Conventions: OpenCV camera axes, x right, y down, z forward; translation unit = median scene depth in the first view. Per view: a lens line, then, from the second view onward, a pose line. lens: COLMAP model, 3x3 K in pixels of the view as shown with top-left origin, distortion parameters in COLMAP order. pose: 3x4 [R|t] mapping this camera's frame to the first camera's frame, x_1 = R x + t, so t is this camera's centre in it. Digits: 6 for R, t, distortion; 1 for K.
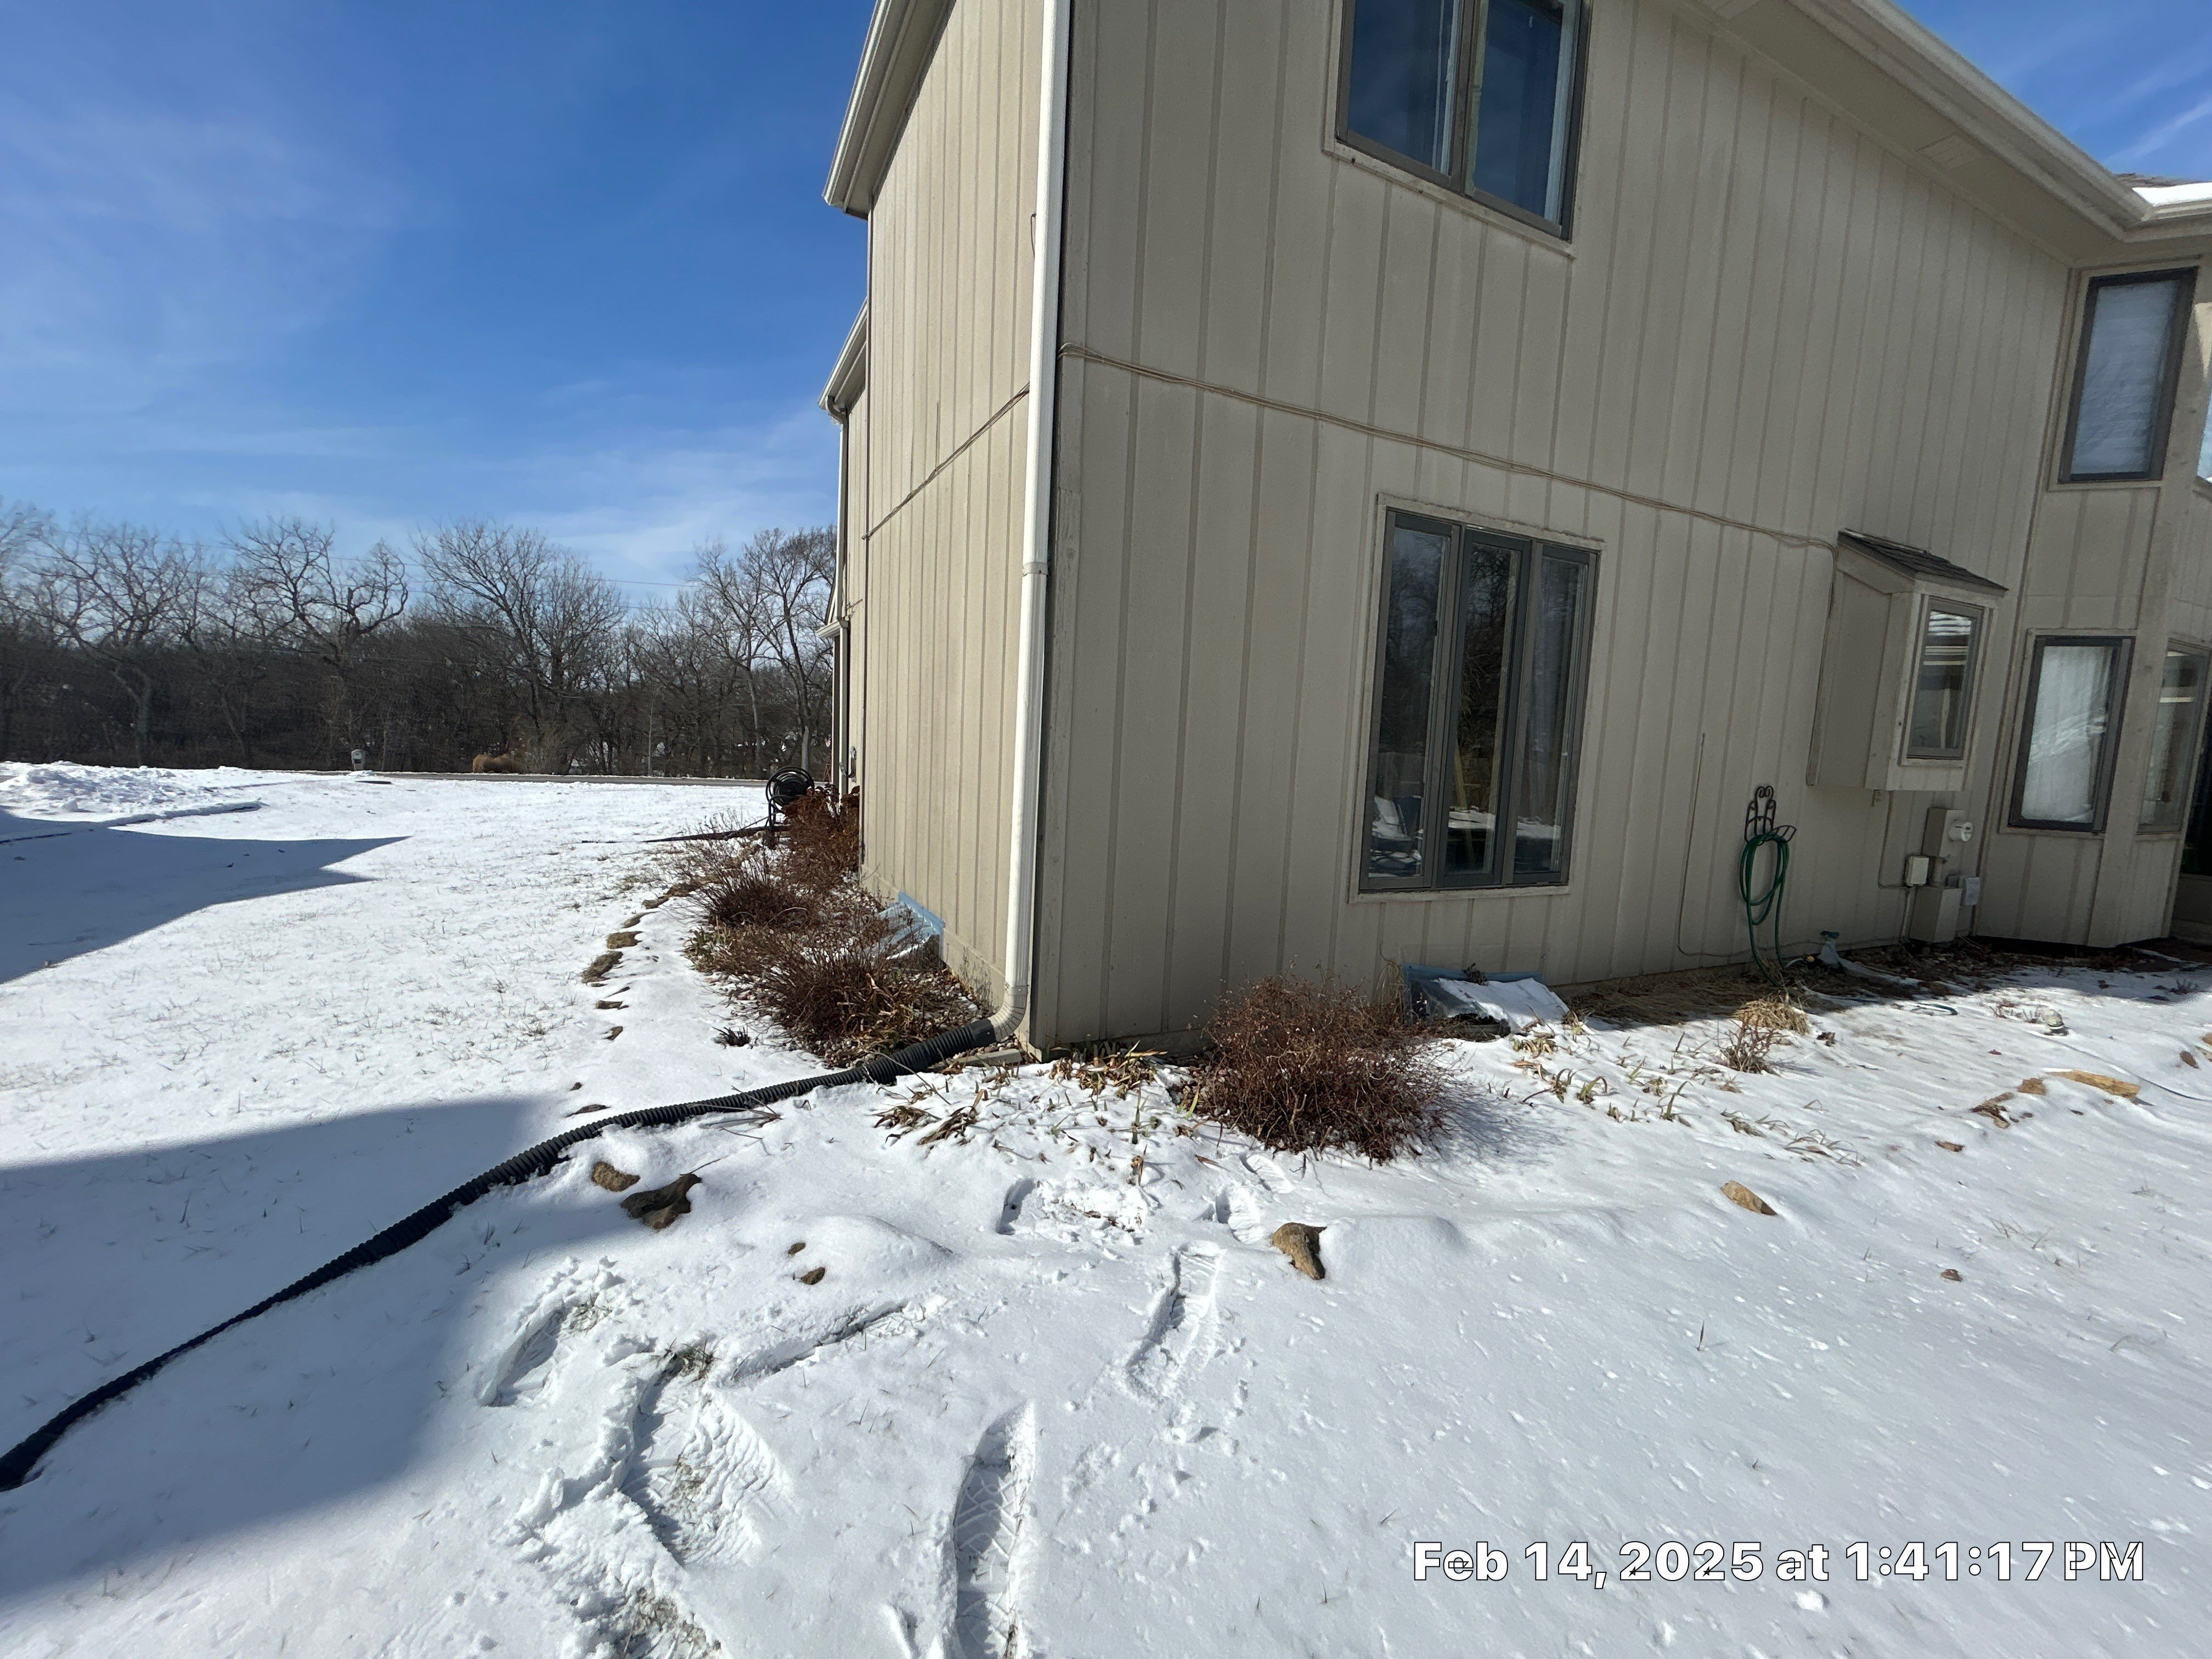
lens RADIAL K [[885.7, 0, 1110.4], [0, 885.7, 829.0], [0, 0, 1]] dist [0.000981, -0.000457]
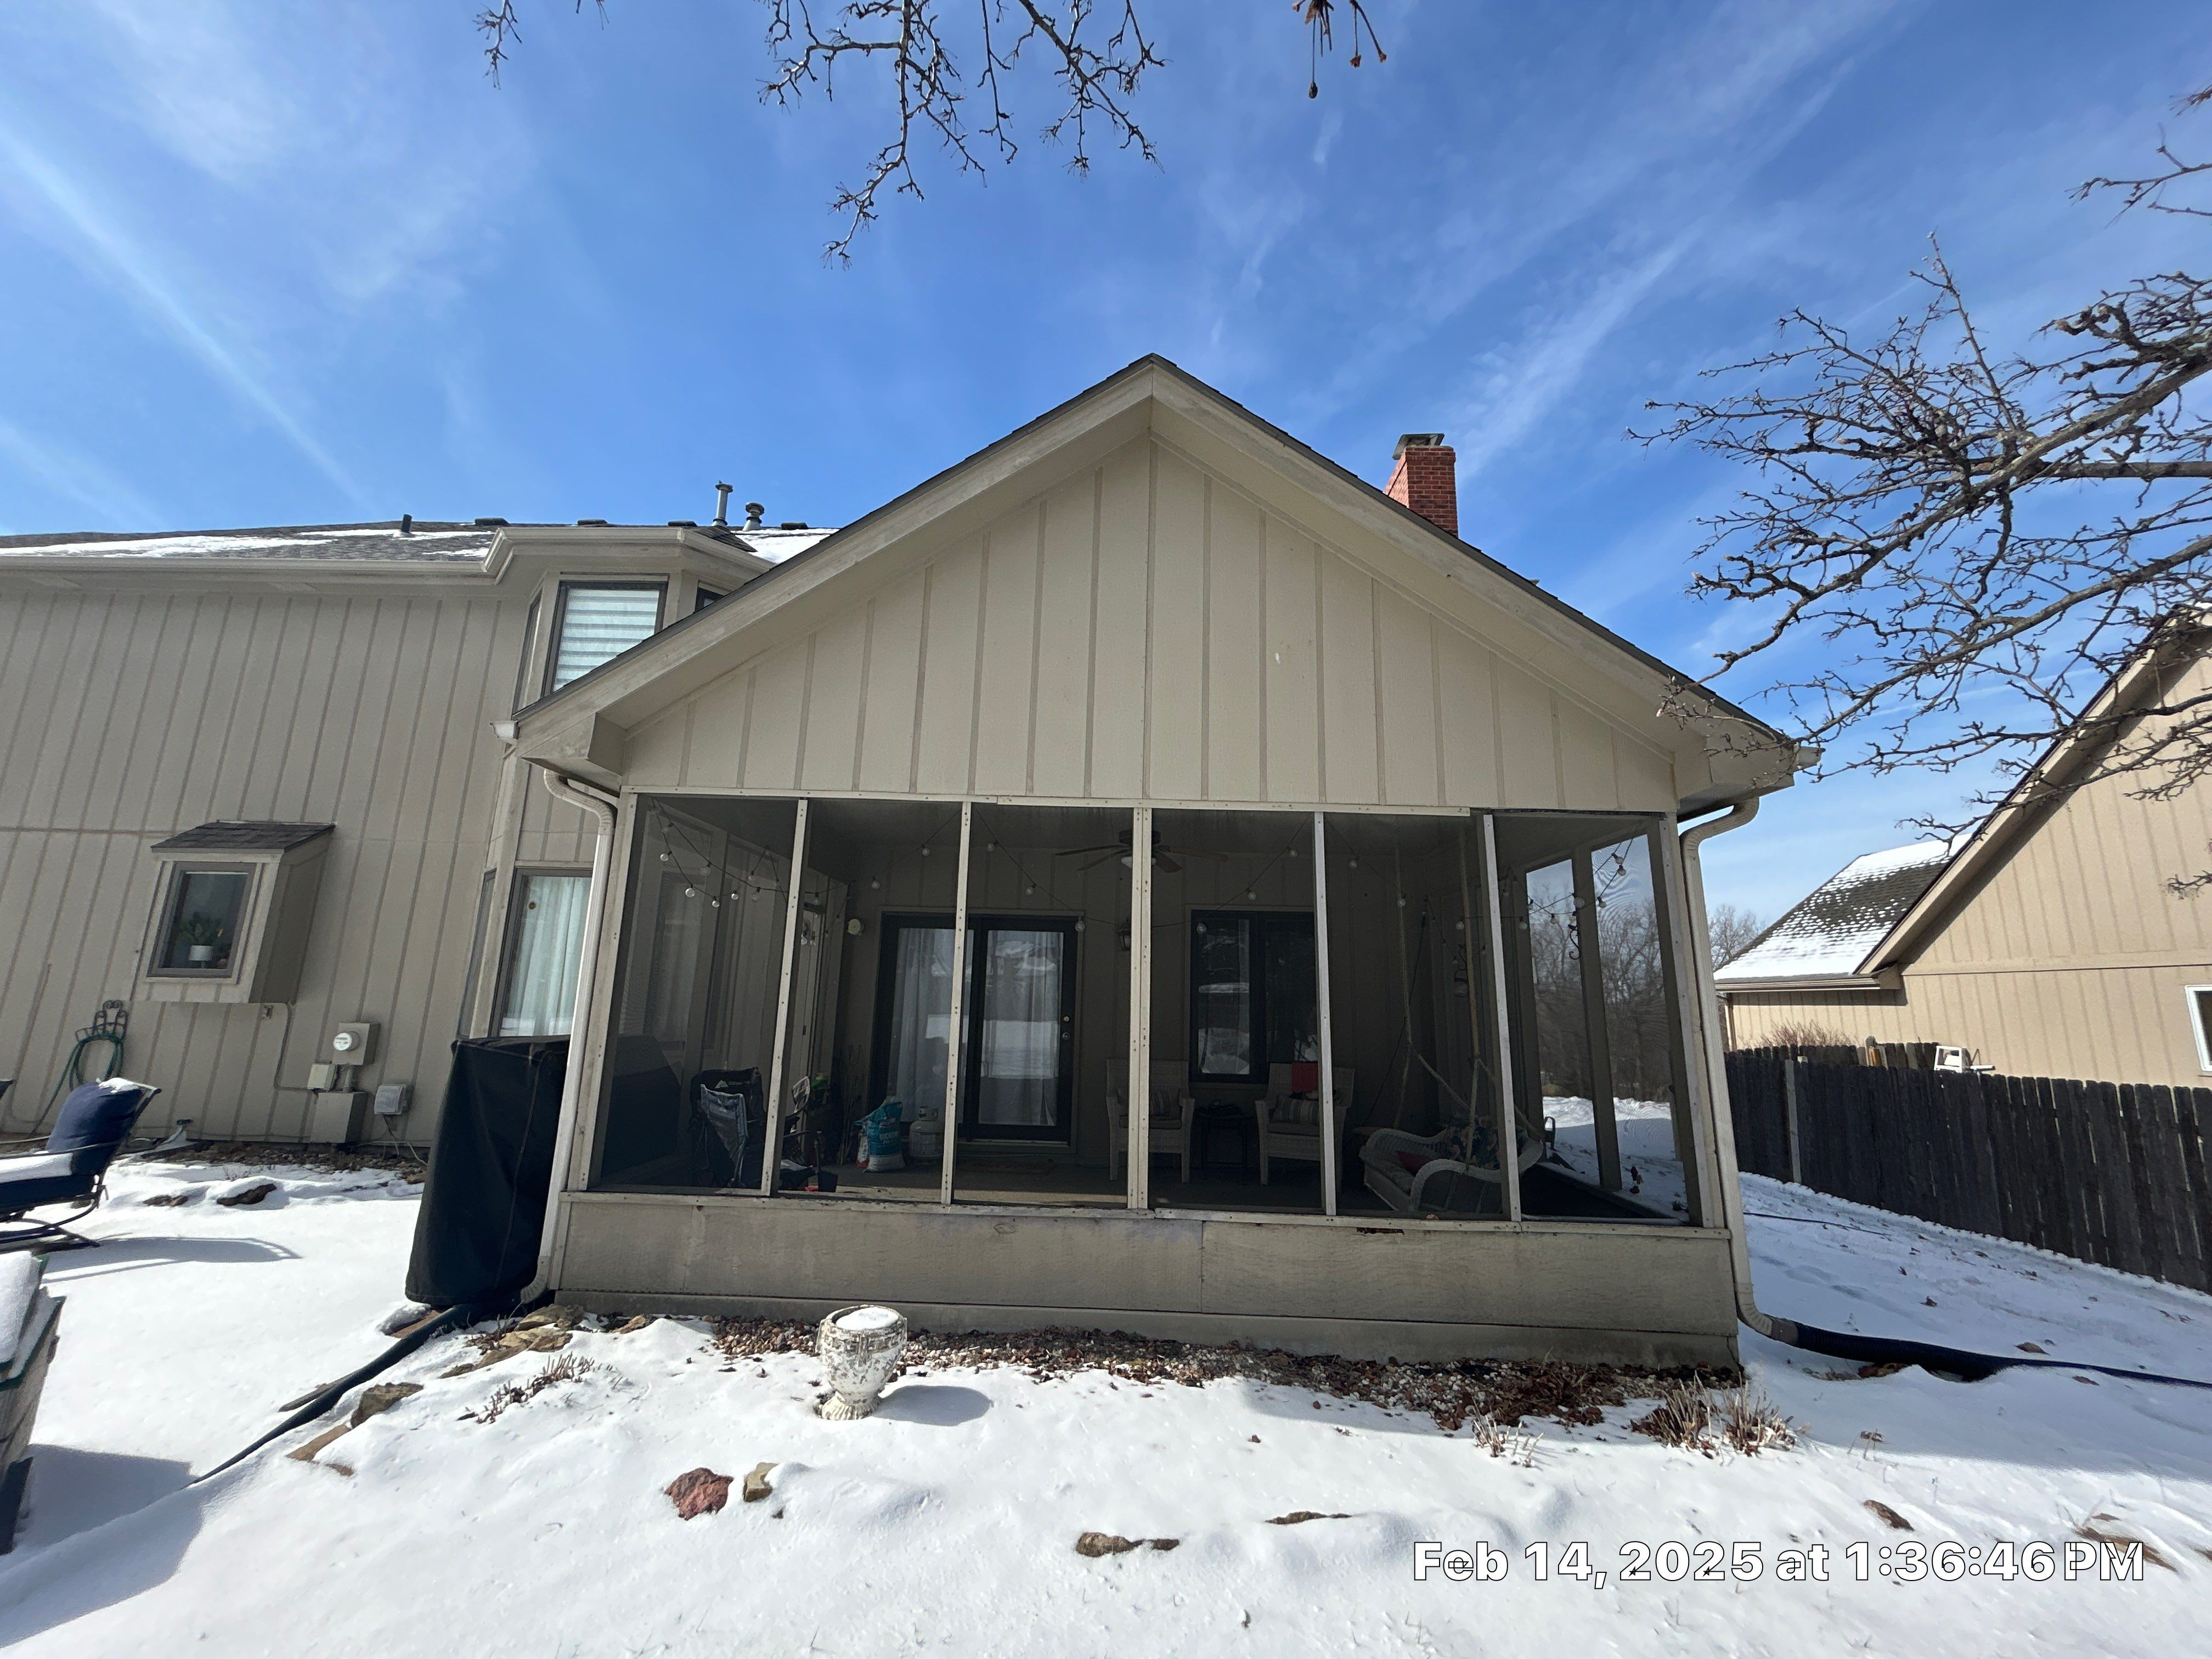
lens RADIAL K [[885.7, 0, 1106.6], [0, 885.7, 828.1], [0, 0, 1]] dist [0.000981, -0.000457]
pose [[0.888127, -0.111890, -0.445771, 3.322790], [-0.036184, 0.949880, -0.310513, 0.085507], [0.458172, 0.291904, 0.839566, 0.544733]]
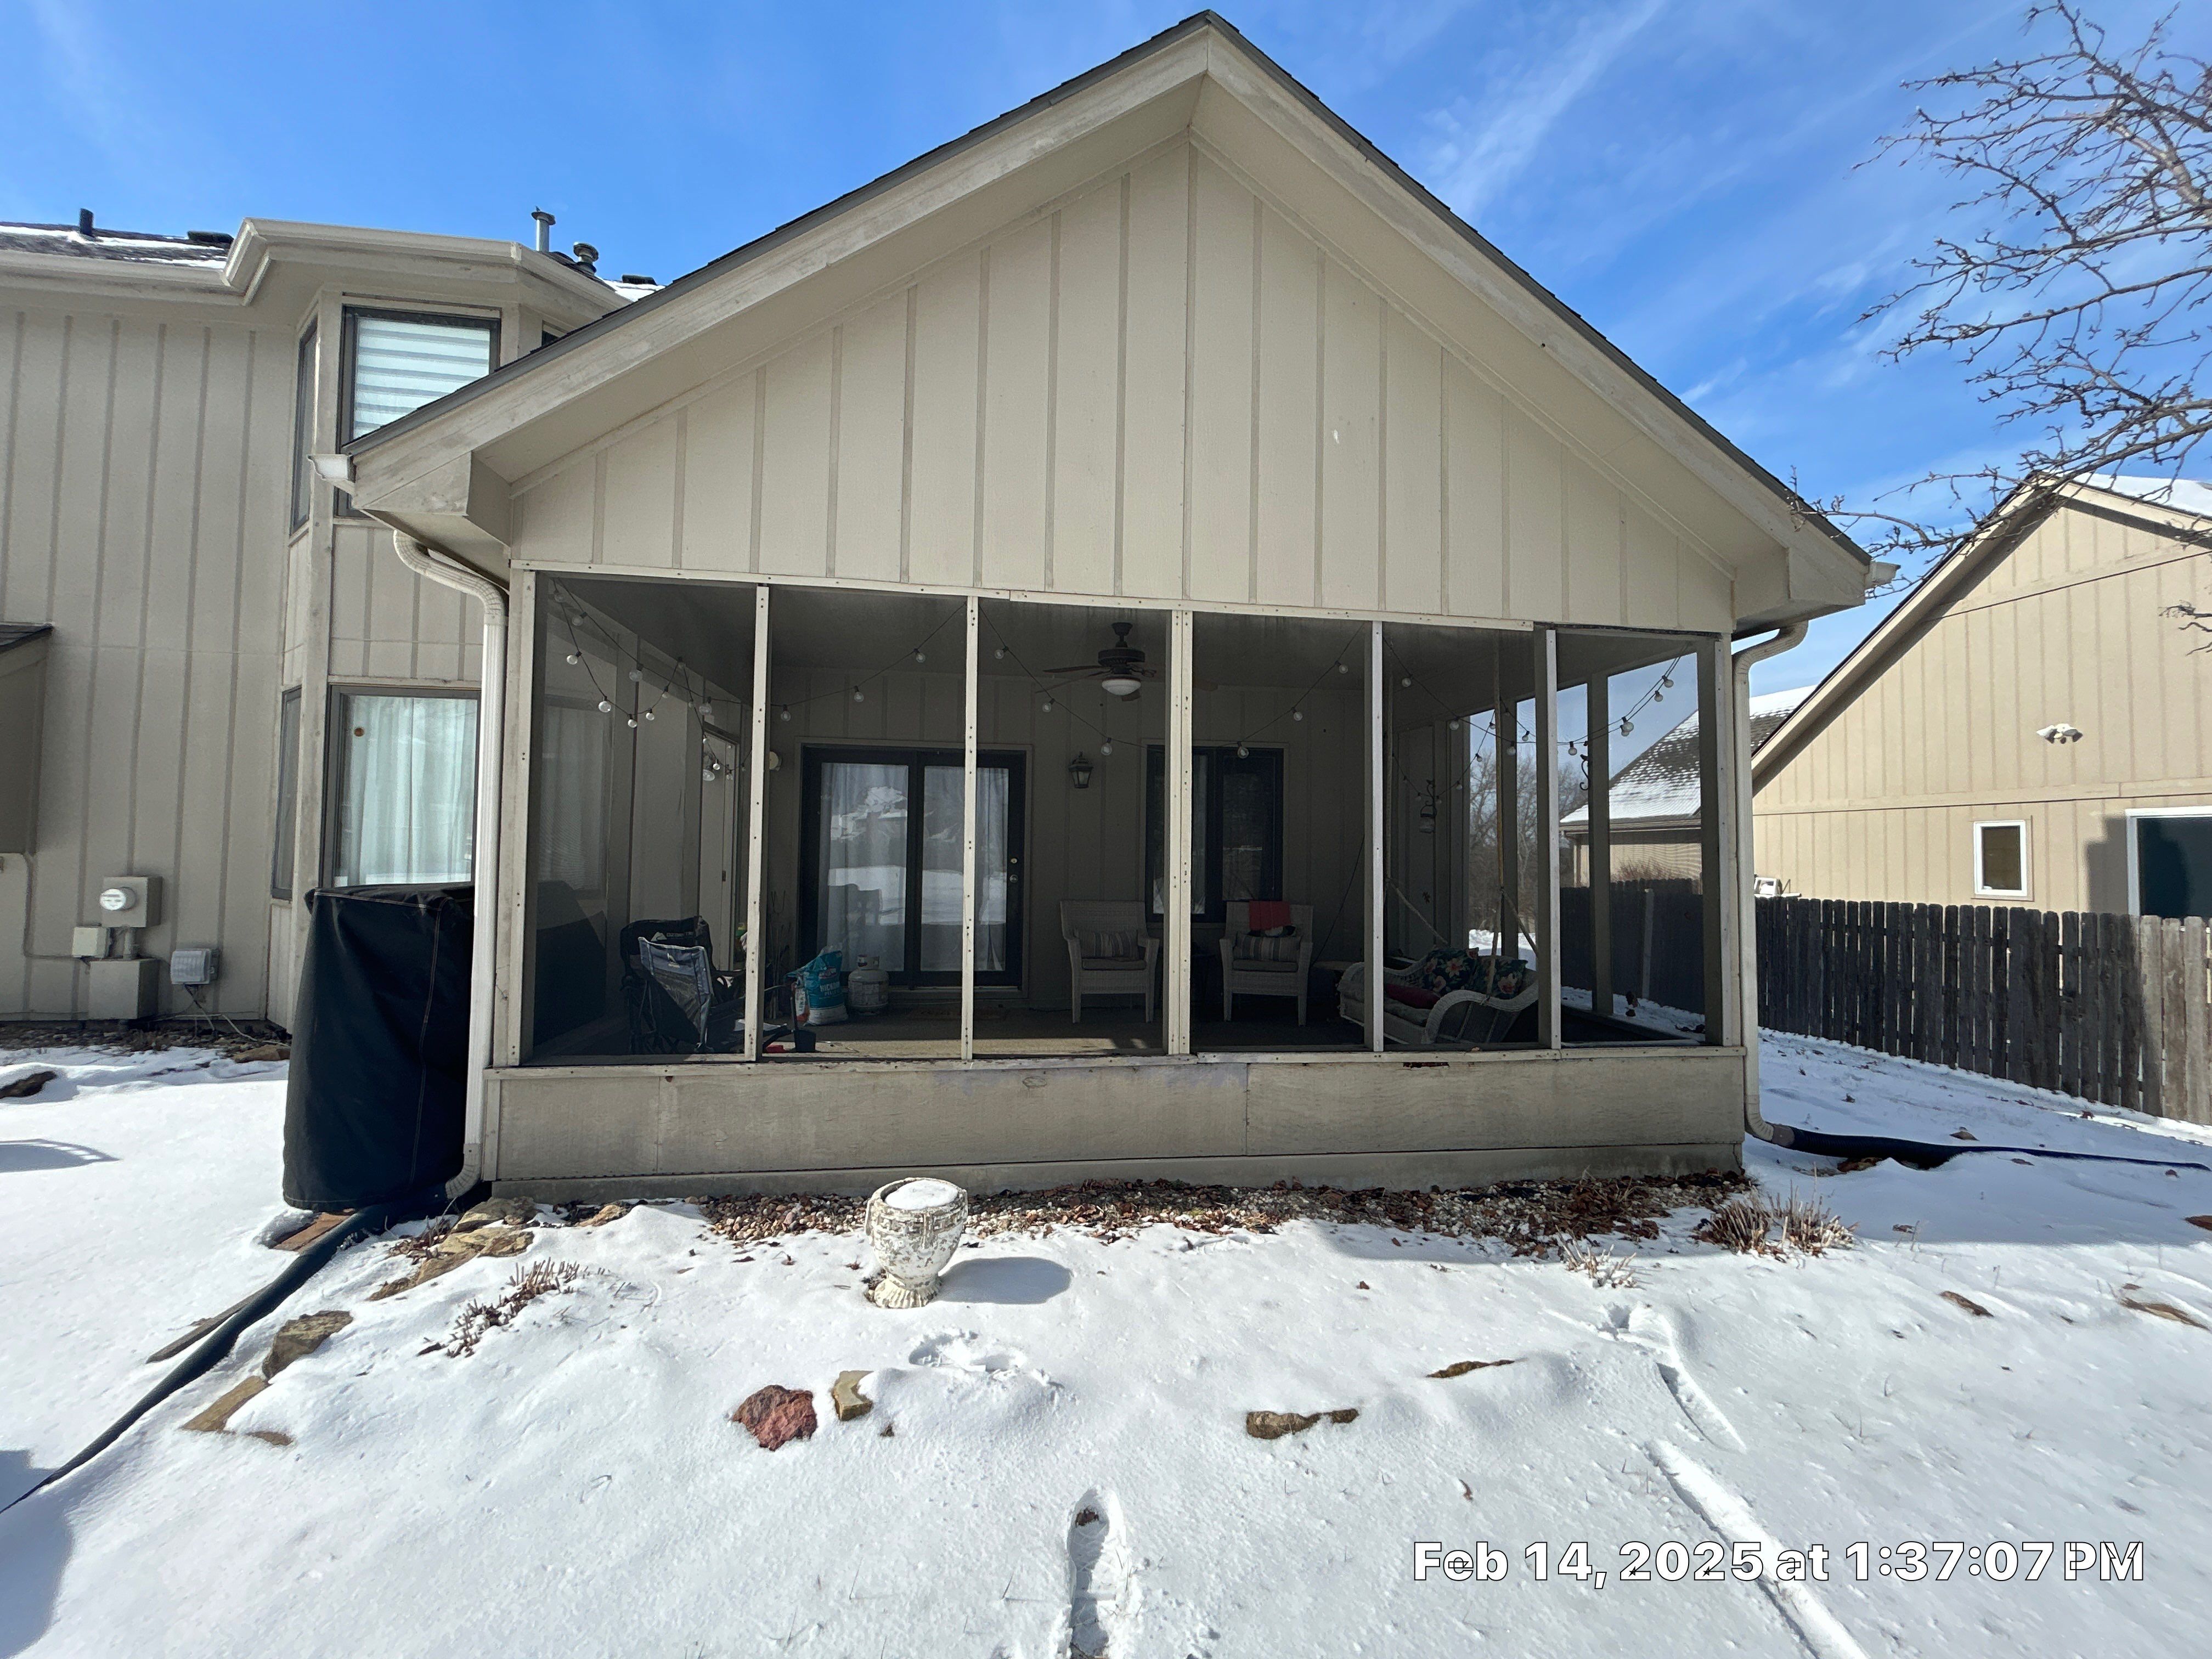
lens RADIAL K [[885.7, 0, 1106.6], [0, 885.7, 826.6], [0, 0, 1]] dist [0.000981, -0.000457]
pose [[0.949338, -0.042290, -0.311397, 3.115864], [-0.005865, 0.988347, -0.152103, 0.087908], [0.314201, 0.146224, 0.938028, 0.599258]]
